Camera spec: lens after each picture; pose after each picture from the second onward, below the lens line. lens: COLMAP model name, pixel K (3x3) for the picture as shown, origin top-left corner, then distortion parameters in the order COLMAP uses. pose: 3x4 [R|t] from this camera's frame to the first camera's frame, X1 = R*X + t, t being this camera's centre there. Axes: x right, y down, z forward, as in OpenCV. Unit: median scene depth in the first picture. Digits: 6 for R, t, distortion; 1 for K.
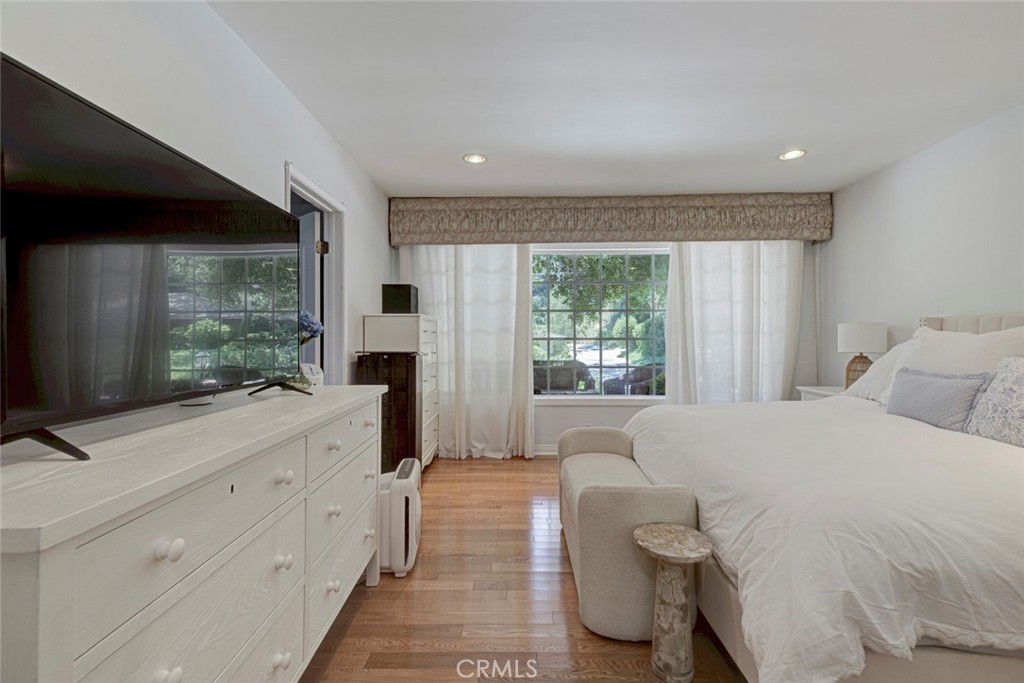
lens RADIAL K [[471.5, 0, 497.2], [0, 471.5, 335.0], [0, 0, 1]] dist [0.023702, -0.002687]
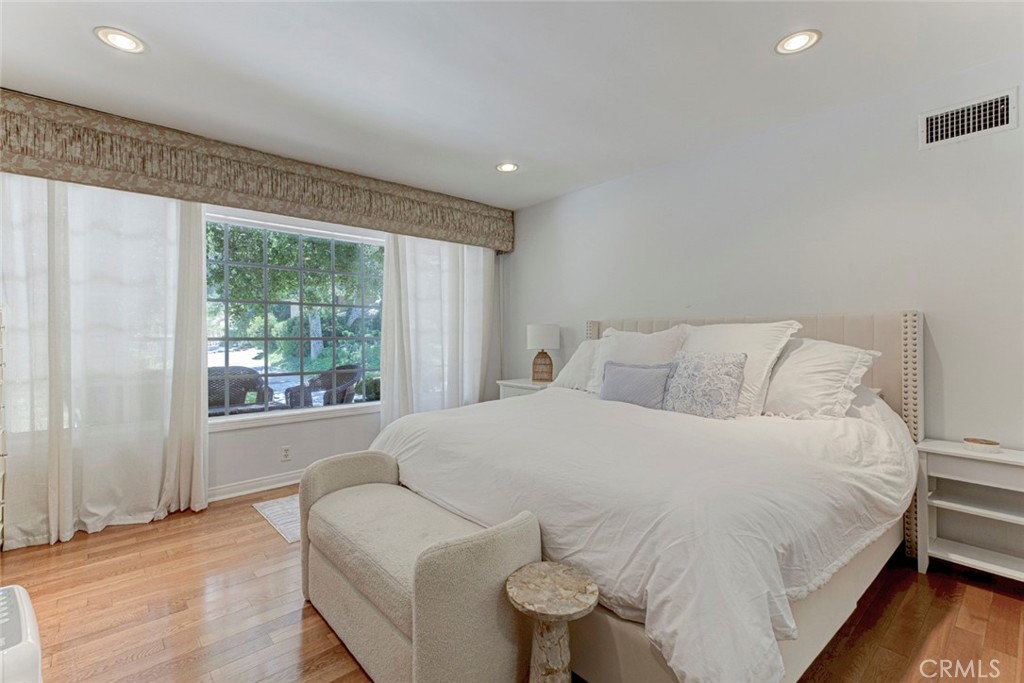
lens RADIAL K [[471.5, 0, 514.5], [0, 471.5, 333.3], [0, 0, 1]] dist [0.023702, -0.002687]
pose [[0.721773, 0.003816, 0.692120, -0.086925], [-0.002066, 0.999992, -0.003359, 0.001334], [-0.692127, 0.000995, 0.721775, 0.169228]]
